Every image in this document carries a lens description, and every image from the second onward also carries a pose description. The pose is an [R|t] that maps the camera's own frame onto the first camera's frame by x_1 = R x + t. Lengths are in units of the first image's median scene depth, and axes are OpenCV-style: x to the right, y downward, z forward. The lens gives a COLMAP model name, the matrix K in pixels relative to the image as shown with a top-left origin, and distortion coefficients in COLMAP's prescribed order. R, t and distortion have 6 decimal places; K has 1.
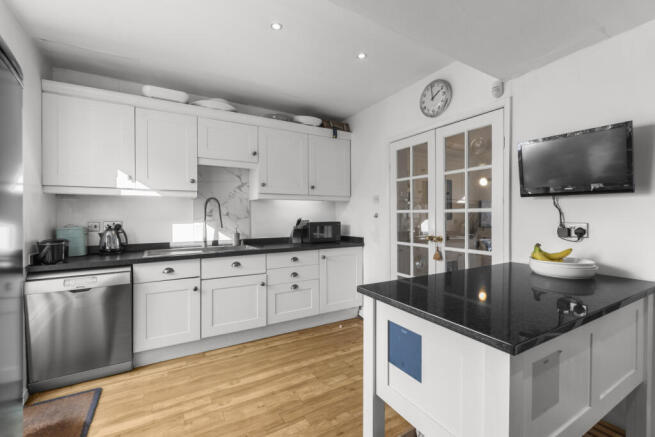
lens RADIAL K [[291.0, 0, 327.5], [0, 291.0, 218.1], [0, 0, 1]] dist [-0.000844, -0.000186]
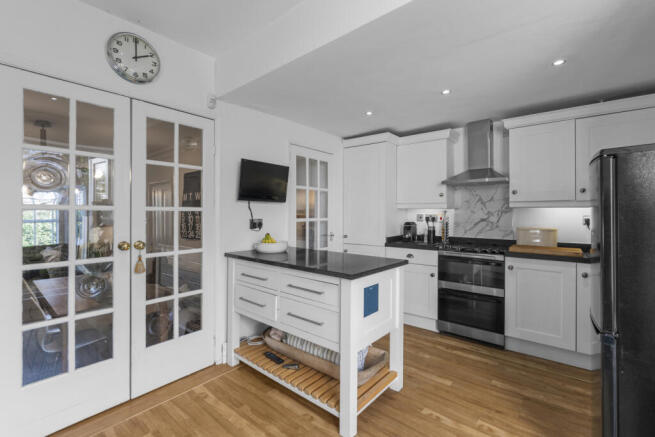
lens RADIAL K [[291.0, 0, 324.7], [0, 291.0, 212.0], [0, 0, 1]] dist [-0.000844, -0.000186]
pose [[-0.364161, -0.000278, 0.931336, -0.517347], [0.009707, 0.999945, 0.004094, -0.015033], [-0.931286, 0.010531, -0.364138, 0.839073]]
